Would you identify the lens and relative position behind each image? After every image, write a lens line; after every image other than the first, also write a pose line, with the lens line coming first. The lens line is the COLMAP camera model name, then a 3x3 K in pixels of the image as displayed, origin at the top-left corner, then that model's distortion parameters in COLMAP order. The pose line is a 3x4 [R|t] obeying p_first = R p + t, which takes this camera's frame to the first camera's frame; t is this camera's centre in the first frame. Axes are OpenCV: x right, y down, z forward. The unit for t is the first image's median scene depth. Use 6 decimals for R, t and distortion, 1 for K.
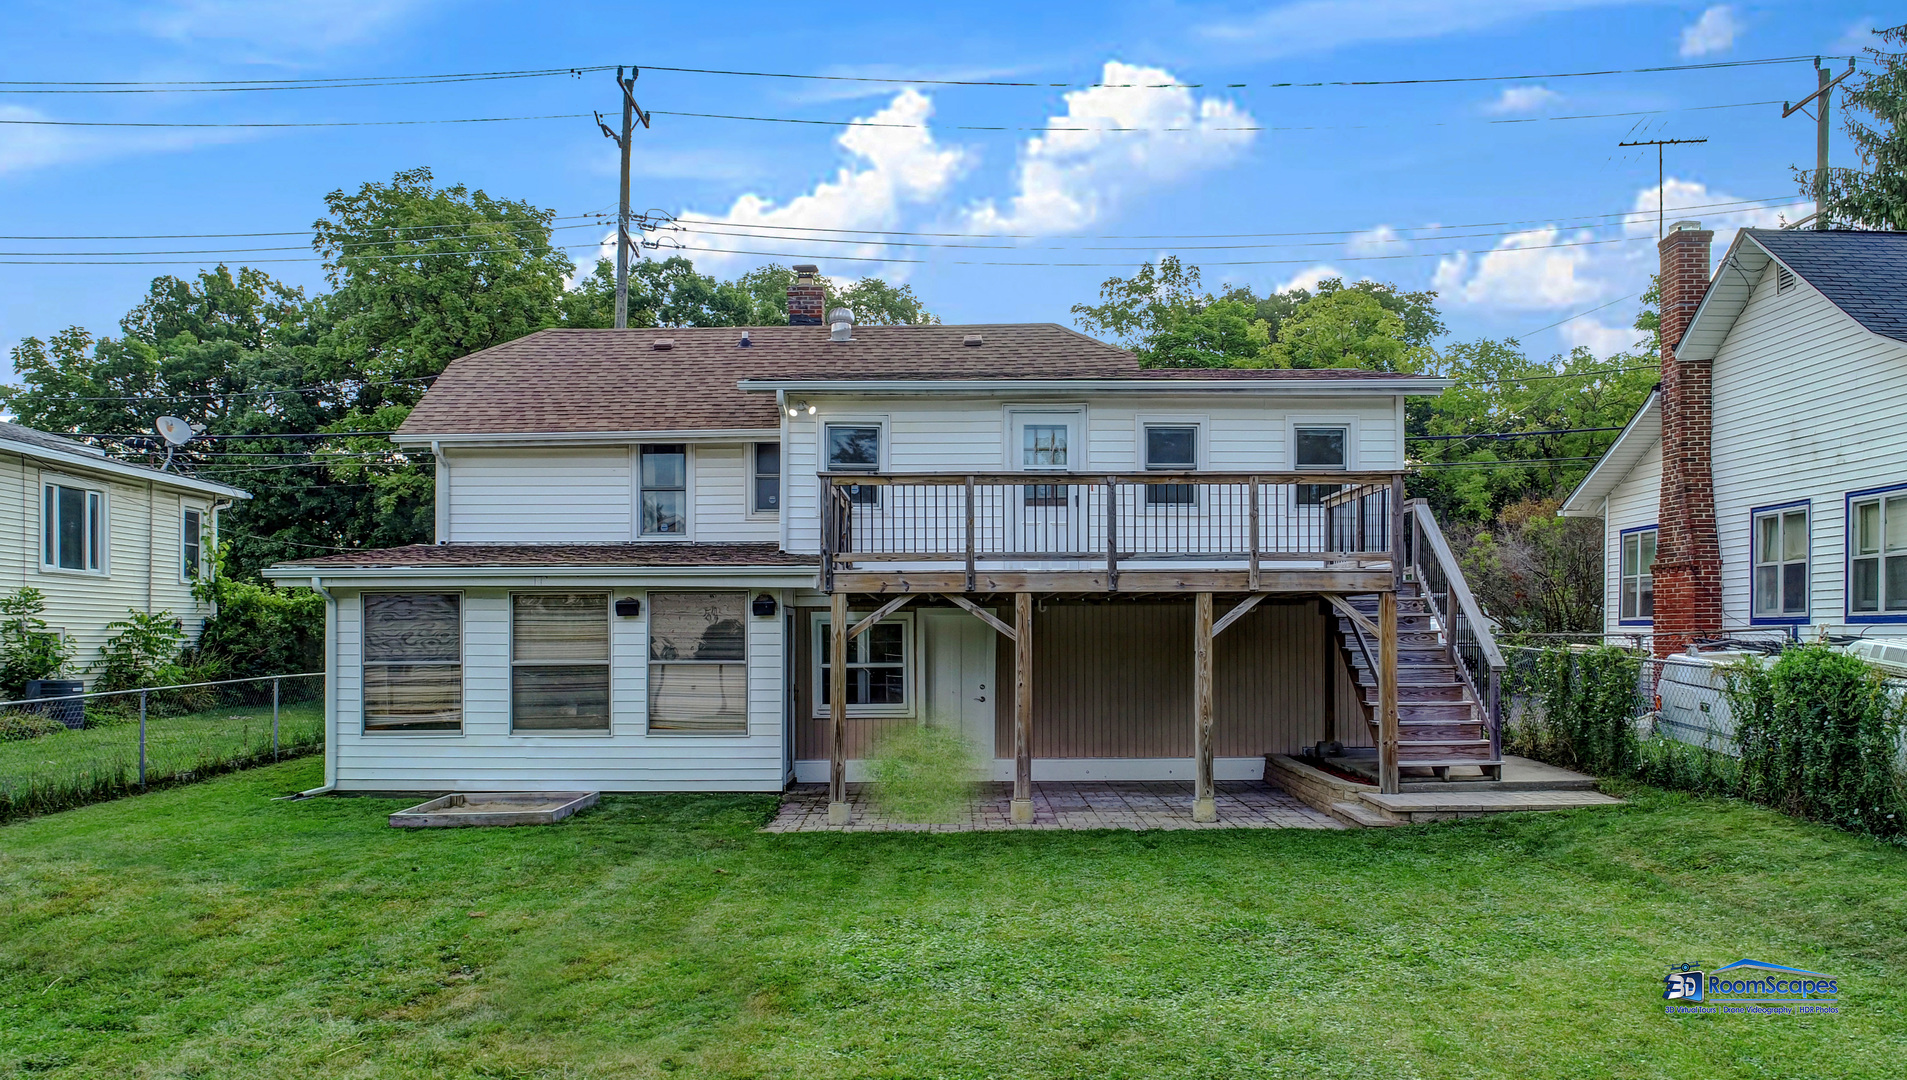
lens RADIAL K [[1456.6, 0, 989.4], [0, 1456.6, 607.8], [0, 0, 1]] dist [0.003787, -0.005114]
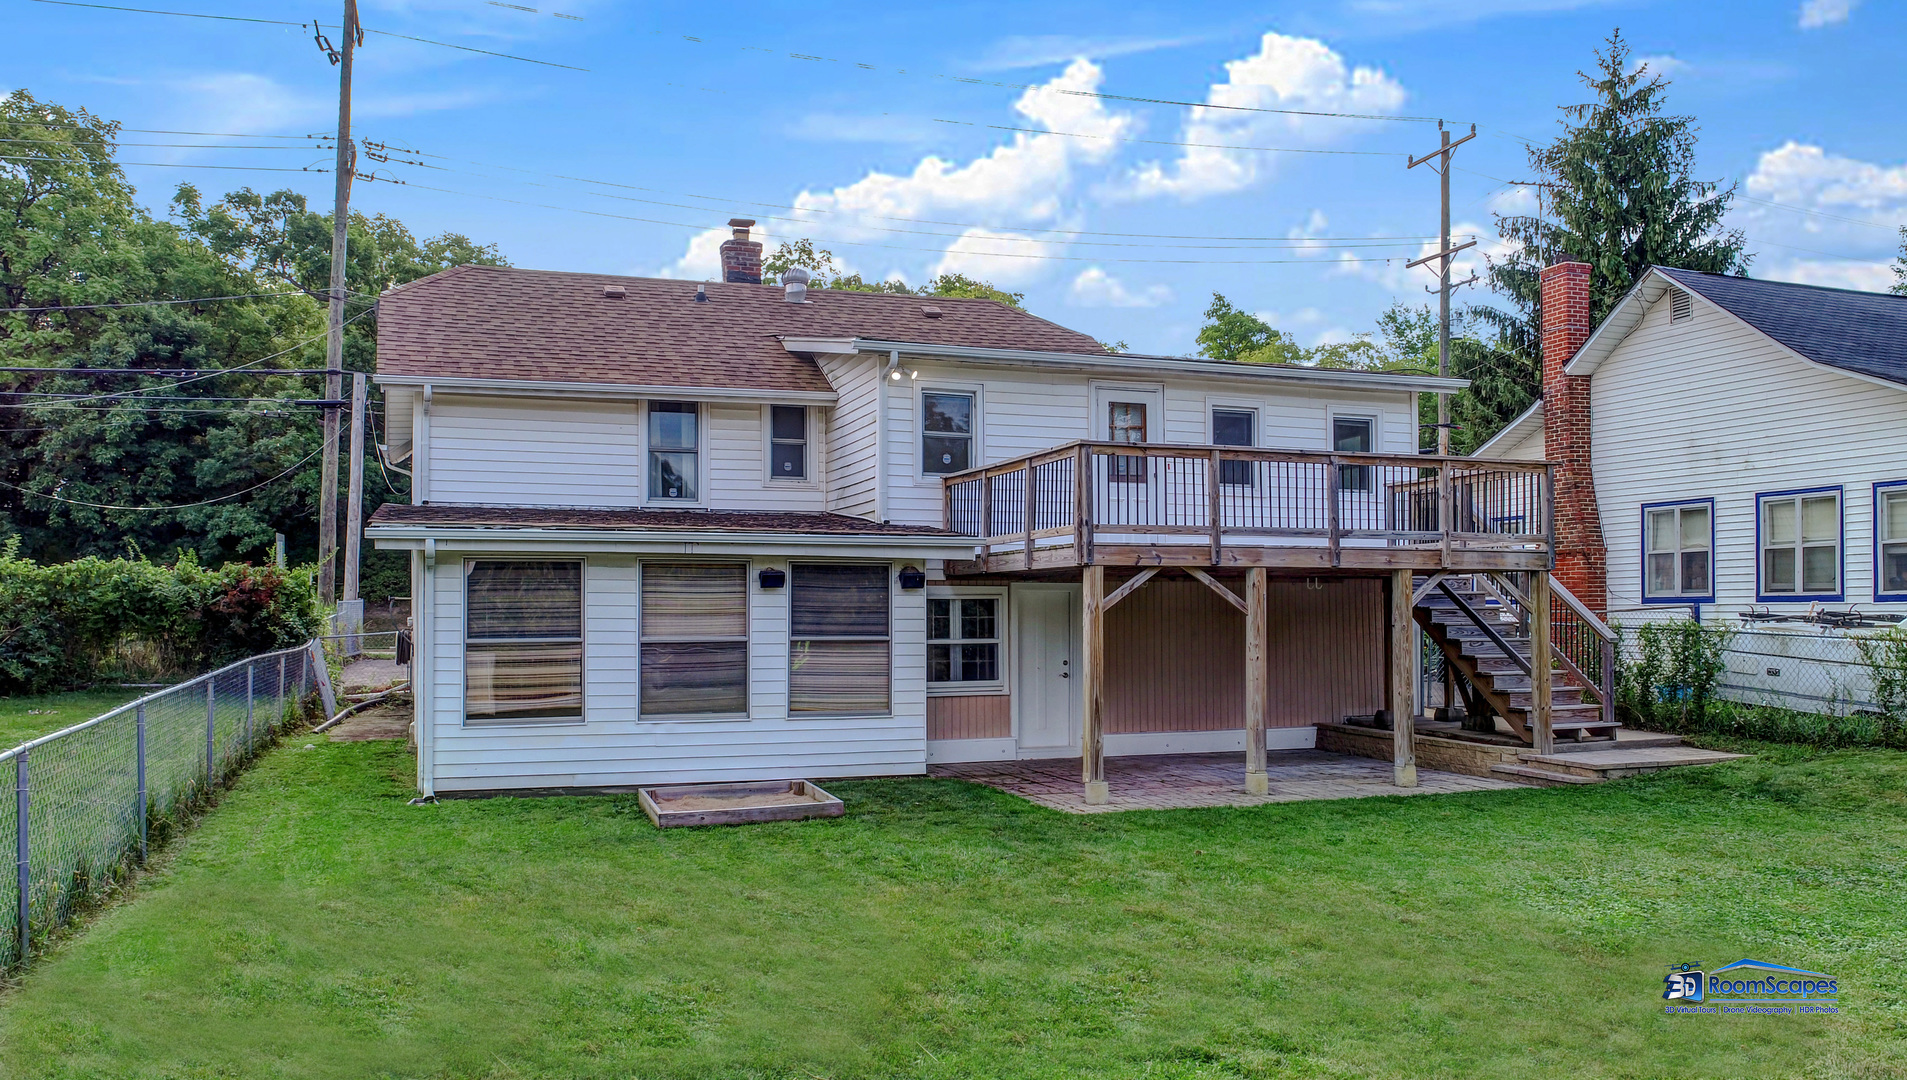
lens RADIAL K [[1456.6, 0, 947.8], [0, 1456.6, 535.6], [0, 0, 1]] dist [0.003787, -0.005114]
pose [[0.941667, 0.019909, 0.335956, -0.418184], [-0.007551, 0.999247, -0.038053, 0.006386], [-0.336461, 0.033297, 0.941109, 0.091113]]
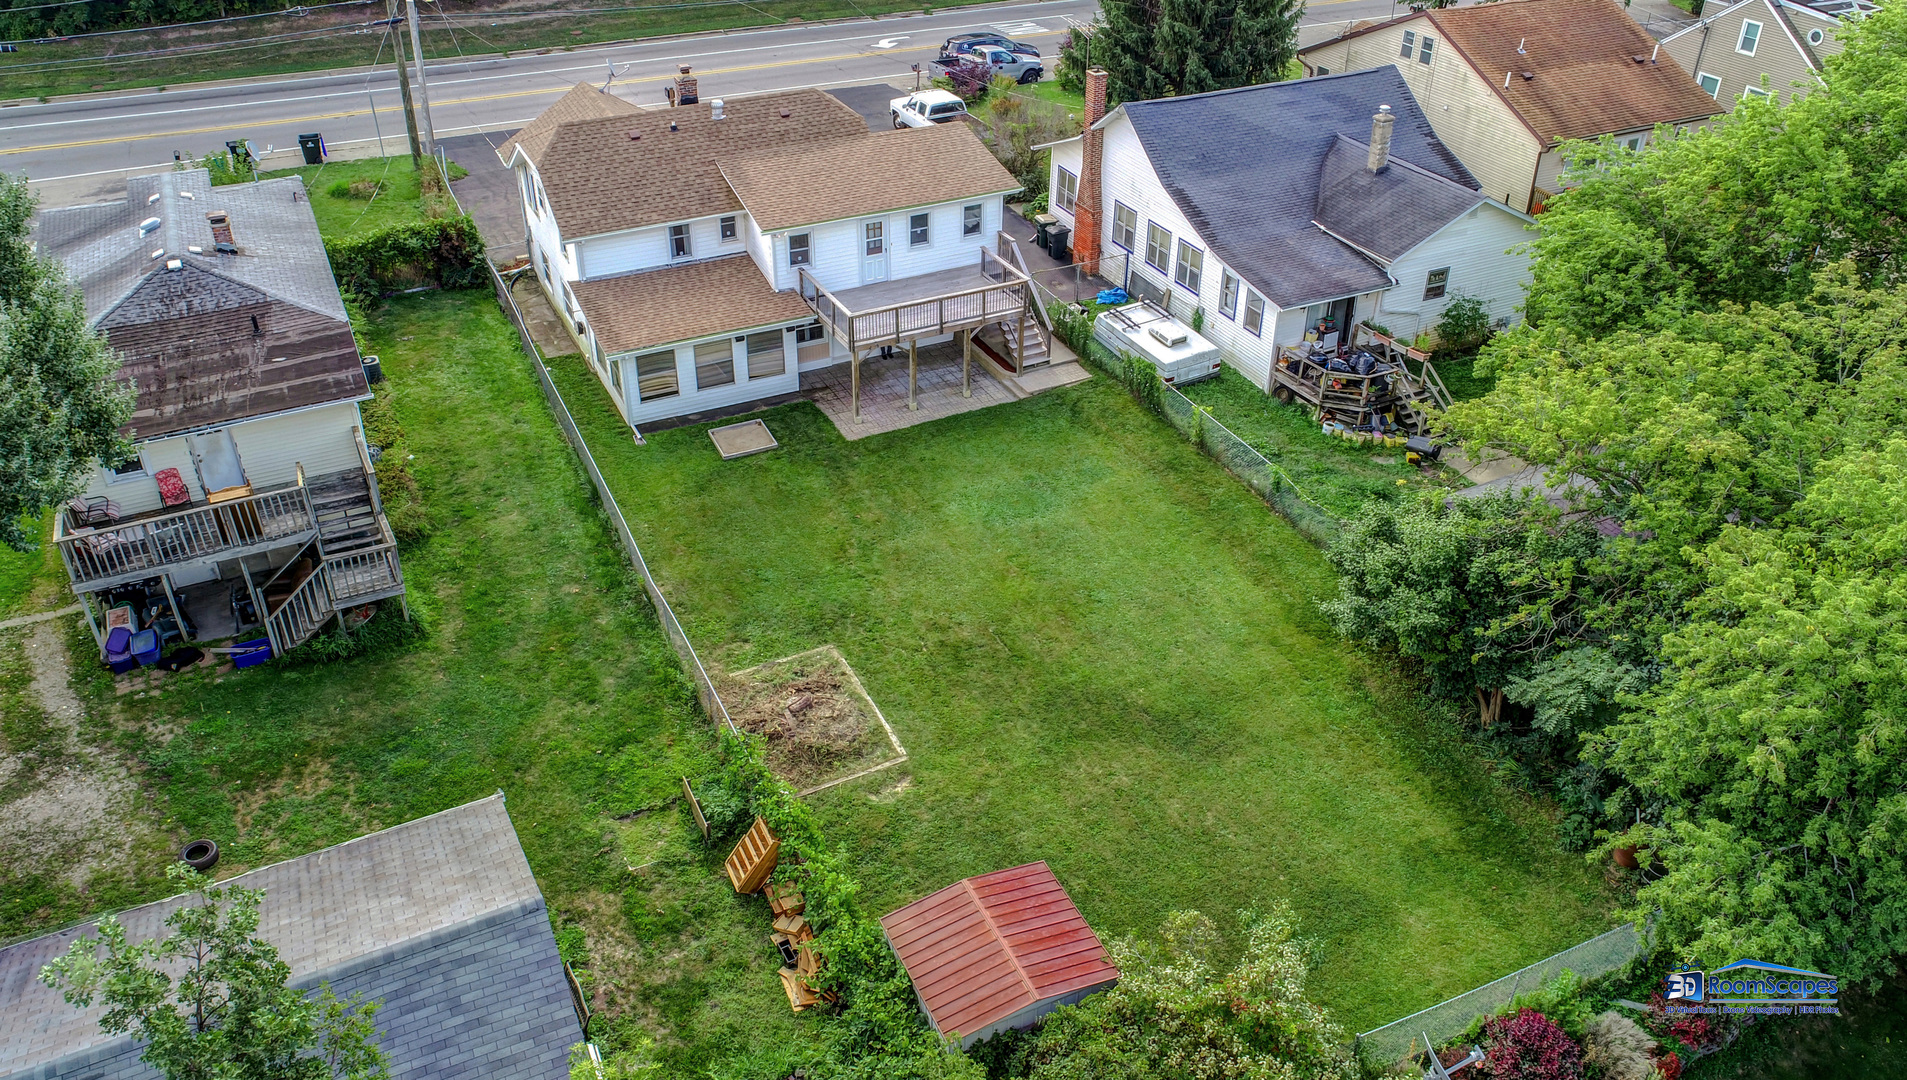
lens RADIAL K [[1370.3, 0, 961.0], [0, 1370.3, 531.7], [0, 0, 1]] dist [-0.026004, 0.000761]
pose [[0.892888, -0.231637, 0.386129, -0.829427], [-0.035571, 0.818566, 0.573309, -1.013782], [-0.448872, -0.525636, 0.722648, -0.976010]]
